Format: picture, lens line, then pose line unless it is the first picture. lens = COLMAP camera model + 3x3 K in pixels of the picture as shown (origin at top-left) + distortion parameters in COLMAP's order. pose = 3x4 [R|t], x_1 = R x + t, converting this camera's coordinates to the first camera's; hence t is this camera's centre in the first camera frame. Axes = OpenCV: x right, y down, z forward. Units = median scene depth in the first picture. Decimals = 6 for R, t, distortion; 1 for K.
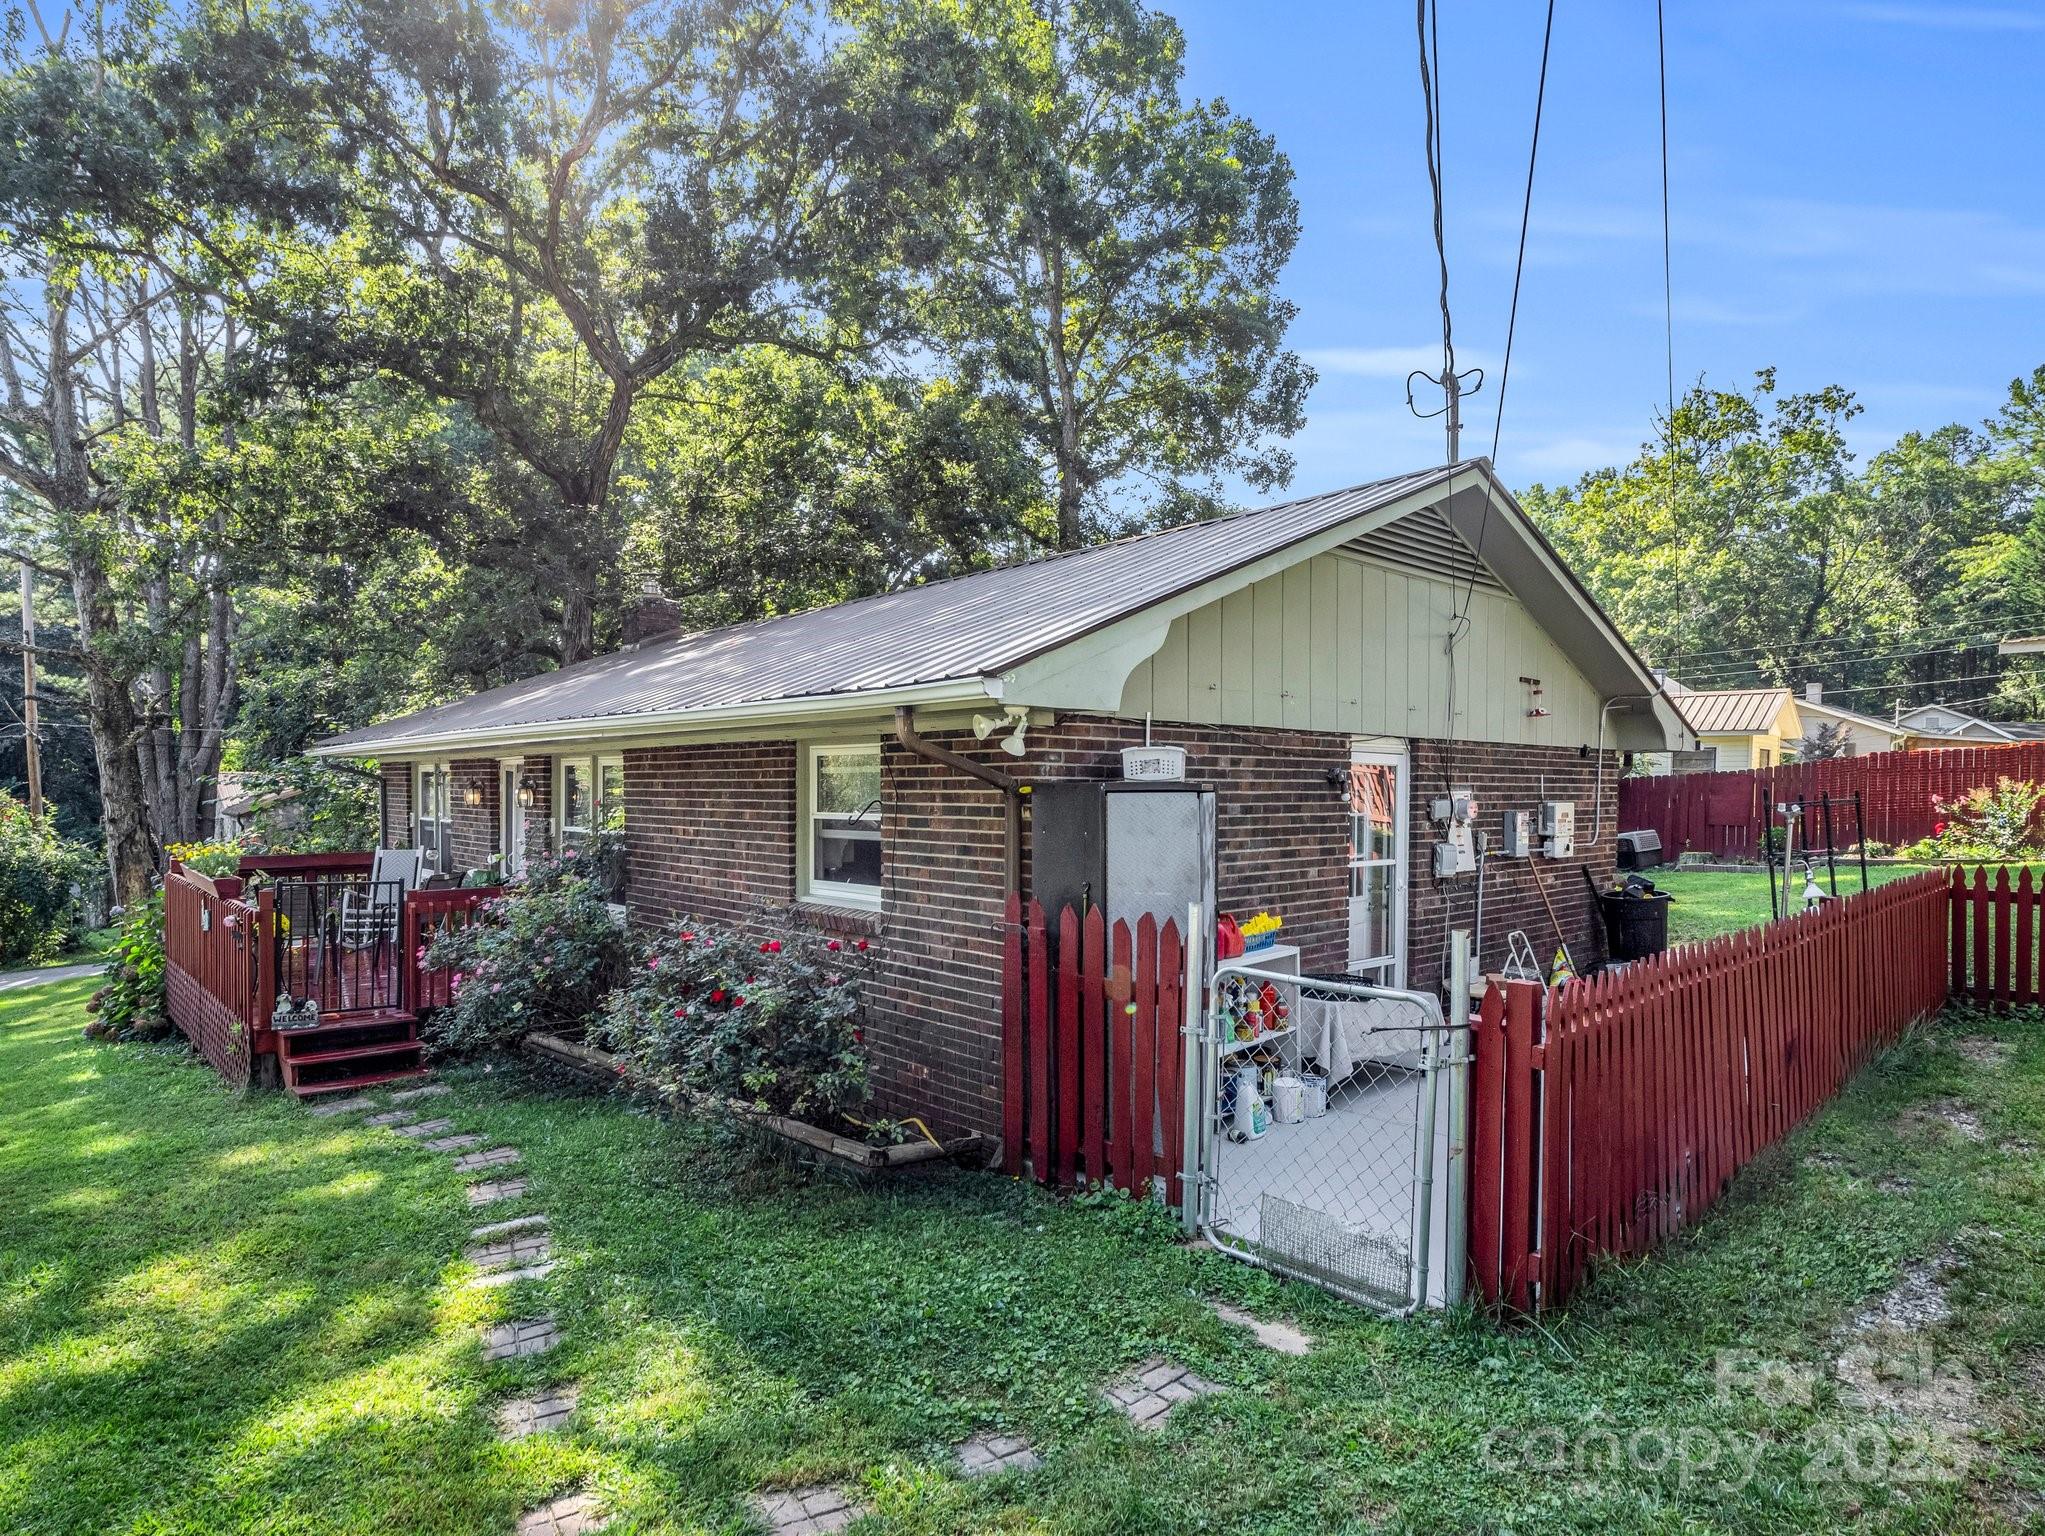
lens RADIAL K [[1150.7, 0, 1017.5], [0, 1150.7, 790.4], [0, 0, 1]] dist [0.004526, -0.000487]
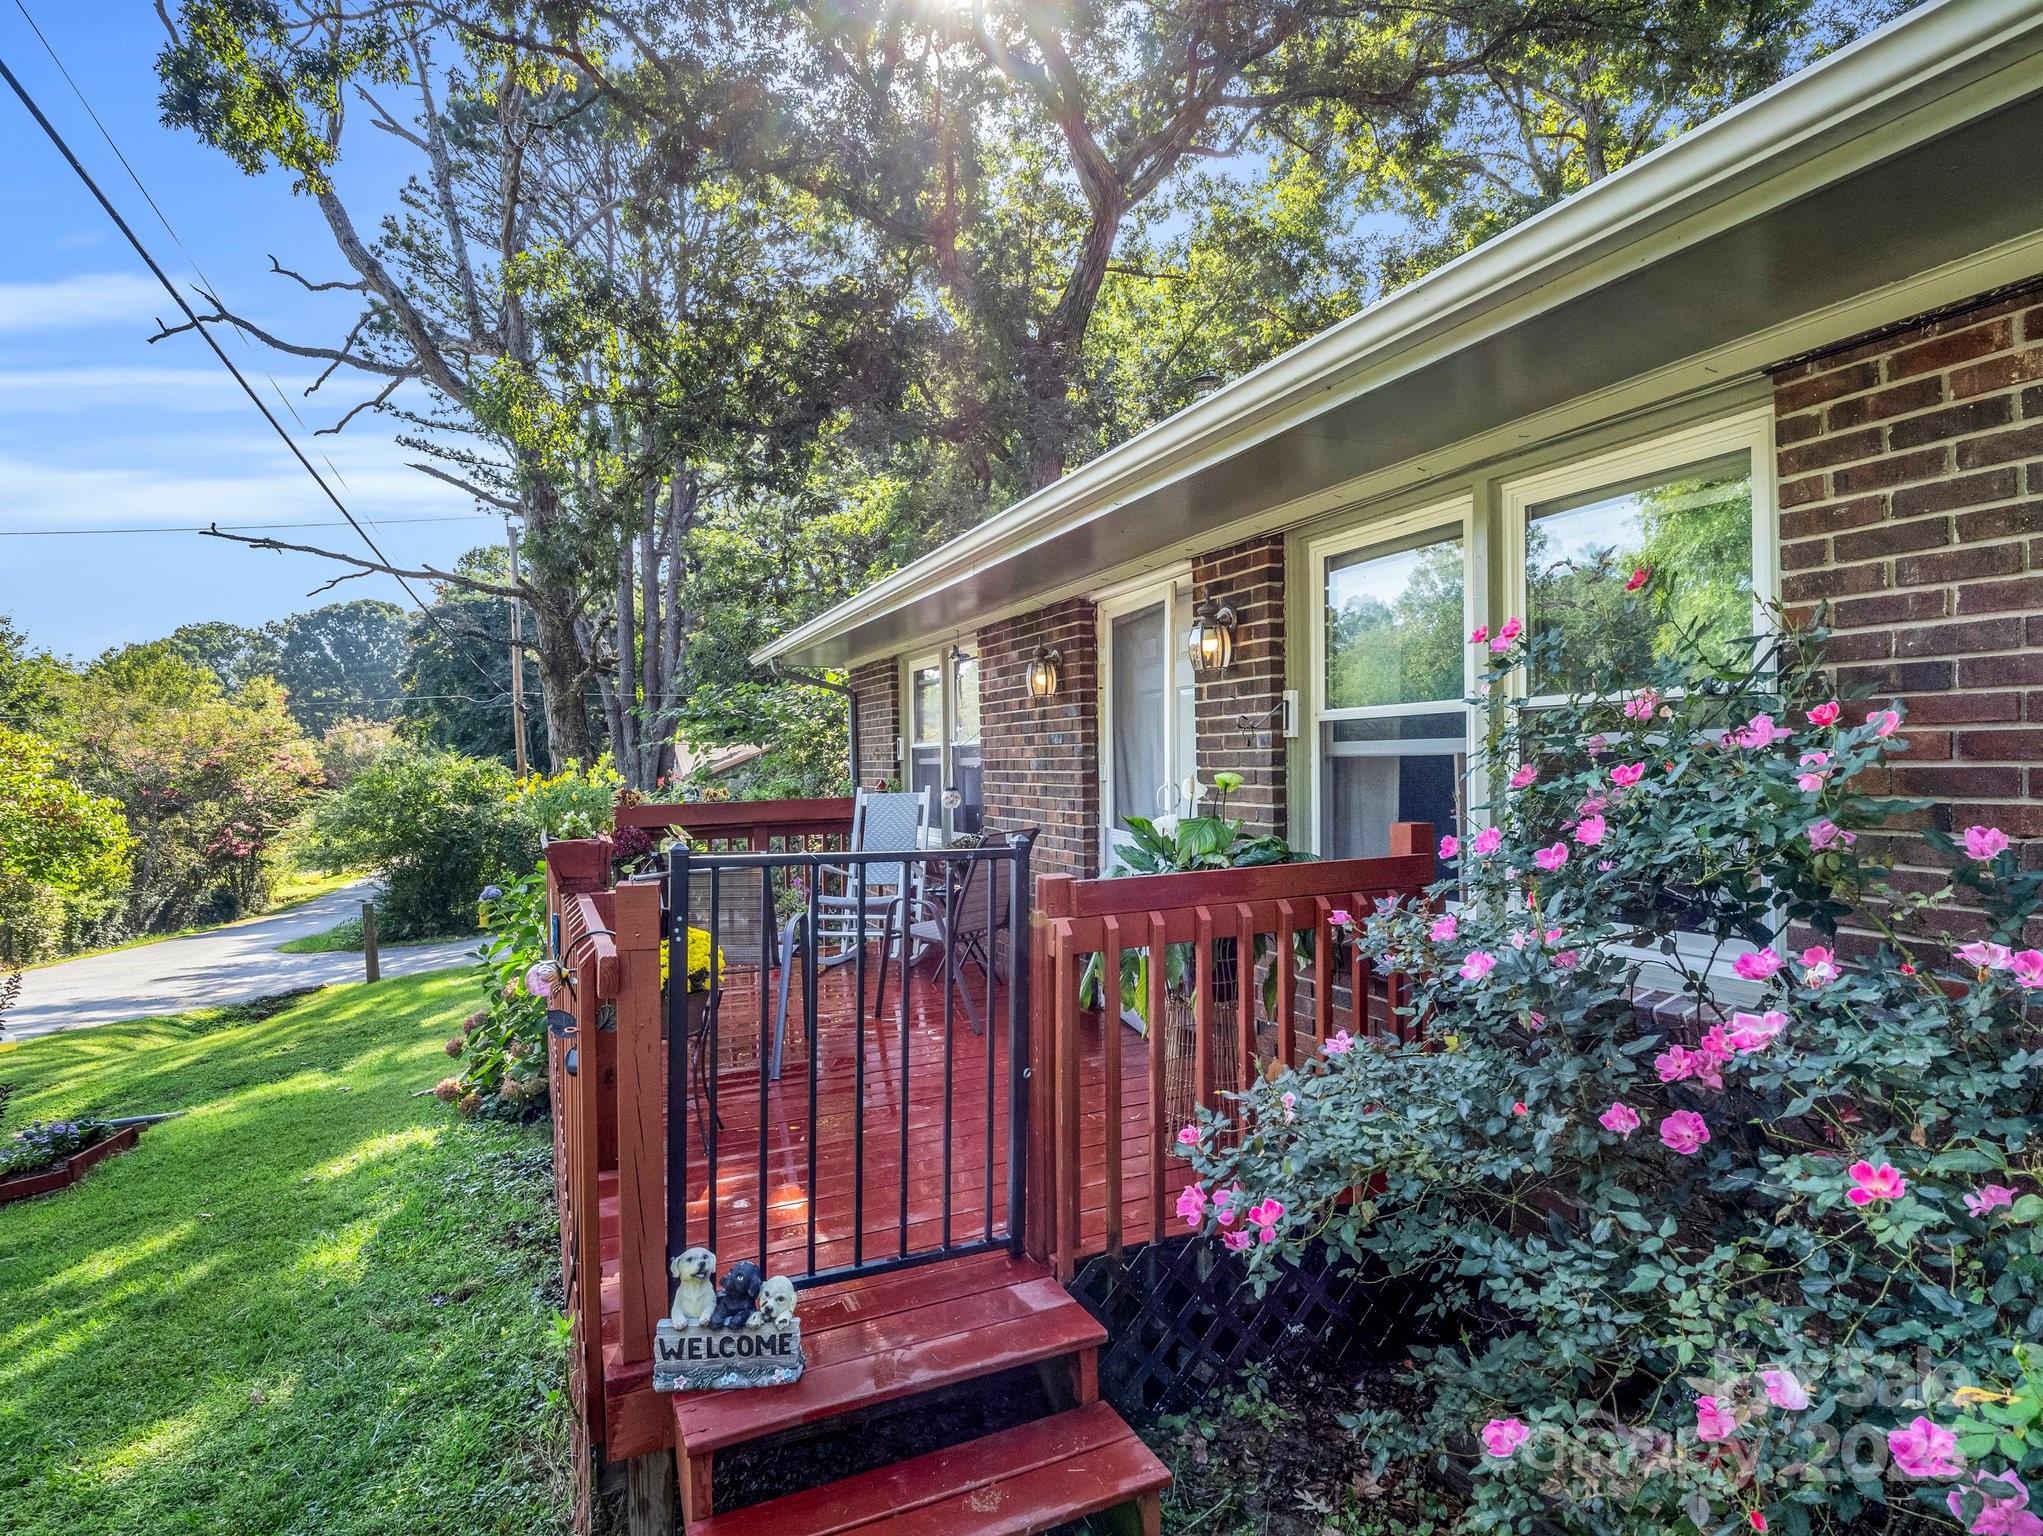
lens RADIAL K [[1007.3, 0, 1027.4], [0, 1007.3, 752.3], [0, 0, 1]] dist [-0.011815, -0.002647]
pose [[0.959222, -0.024533, -0.281586, -0.353843], [0.020342, 0.999635, -0.017796, 0.044612], [0.281920, 0.011343, 0.959371, 0.572947]]
